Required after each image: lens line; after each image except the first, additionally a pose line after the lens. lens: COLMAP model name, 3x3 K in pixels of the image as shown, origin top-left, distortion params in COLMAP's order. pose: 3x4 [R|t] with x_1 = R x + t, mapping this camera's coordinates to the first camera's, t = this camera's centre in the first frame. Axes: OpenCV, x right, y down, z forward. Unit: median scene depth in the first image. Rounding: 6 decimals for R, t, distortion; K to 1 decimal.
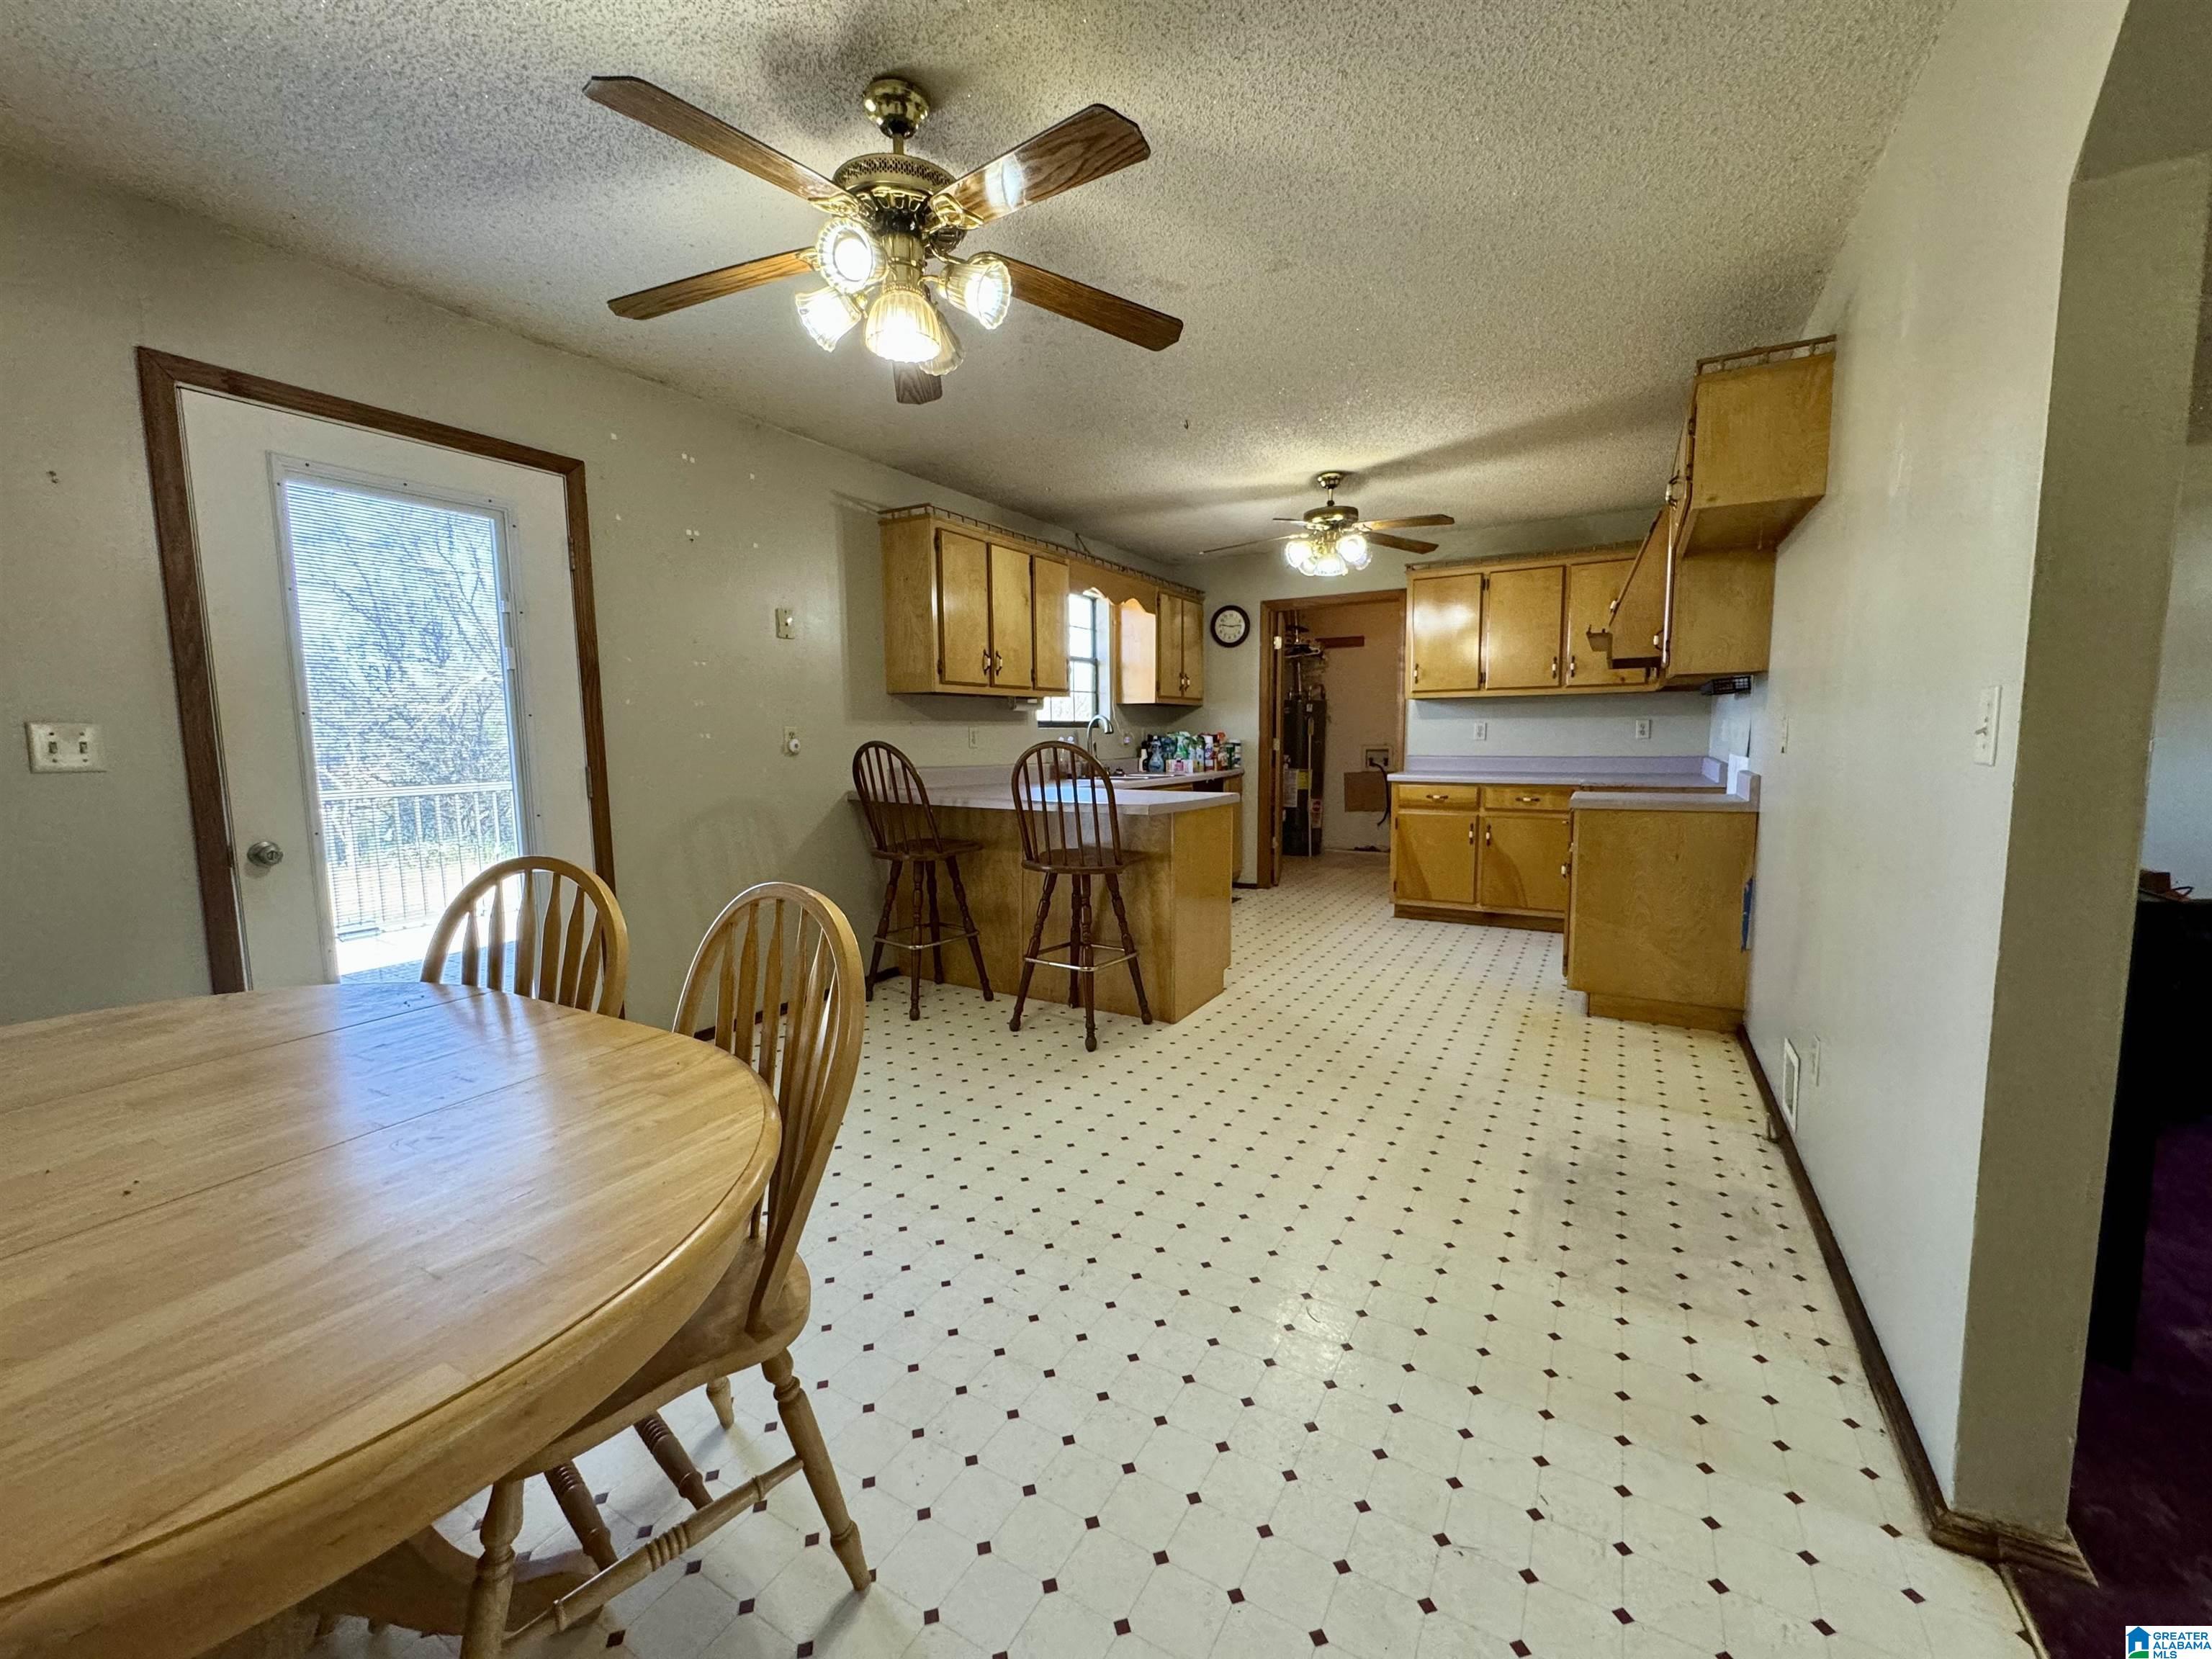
lens RADIAL K [[889.1, 0, 1106.2], [0, 889.1, 824.9], [0, 0, 1]] dist [-0.000495, 0.000927]
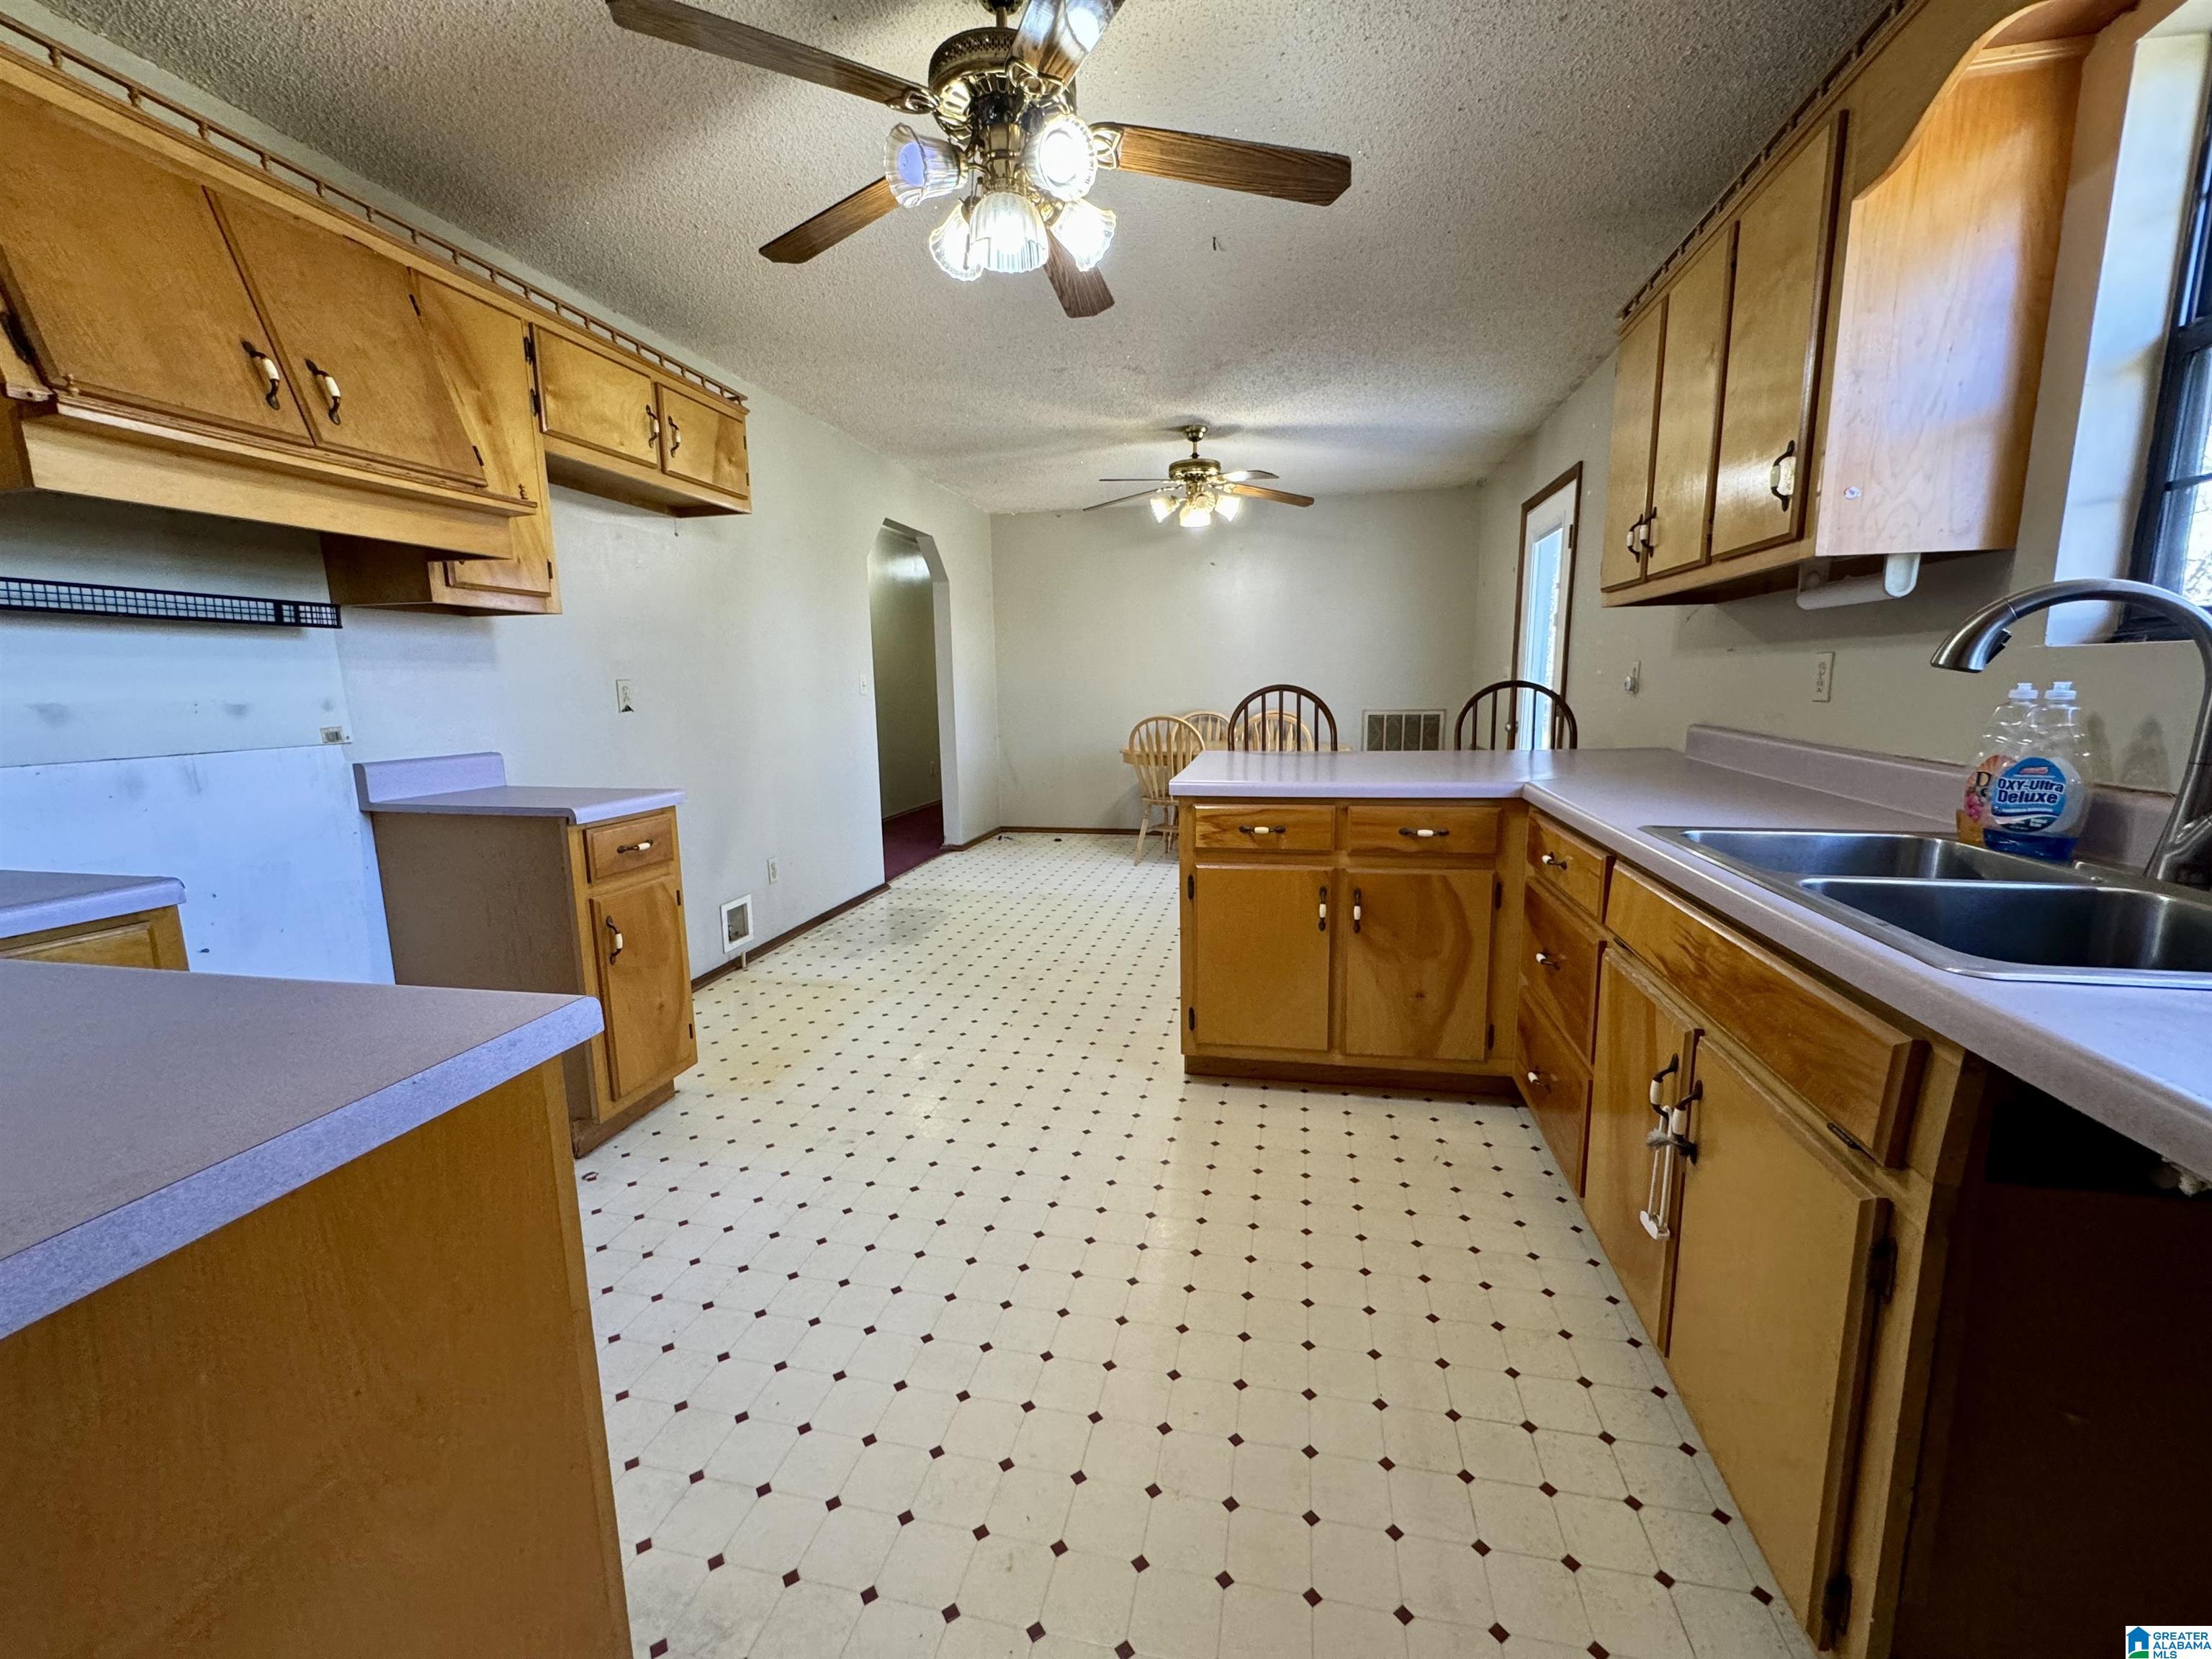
lens RADIAL K [[889.1, 0, 1106.2], [0, 889.1, 824.9], [0, 0, 1]] dist [-0.000495, 0.000927]
pose [[-0.951344, 0.073109, -0.299331, 0.526402], [-0.008331, 0.964986, 0.262169, -0.233378], [0.308017, 0.251907, -0.917425, 2.179740]]
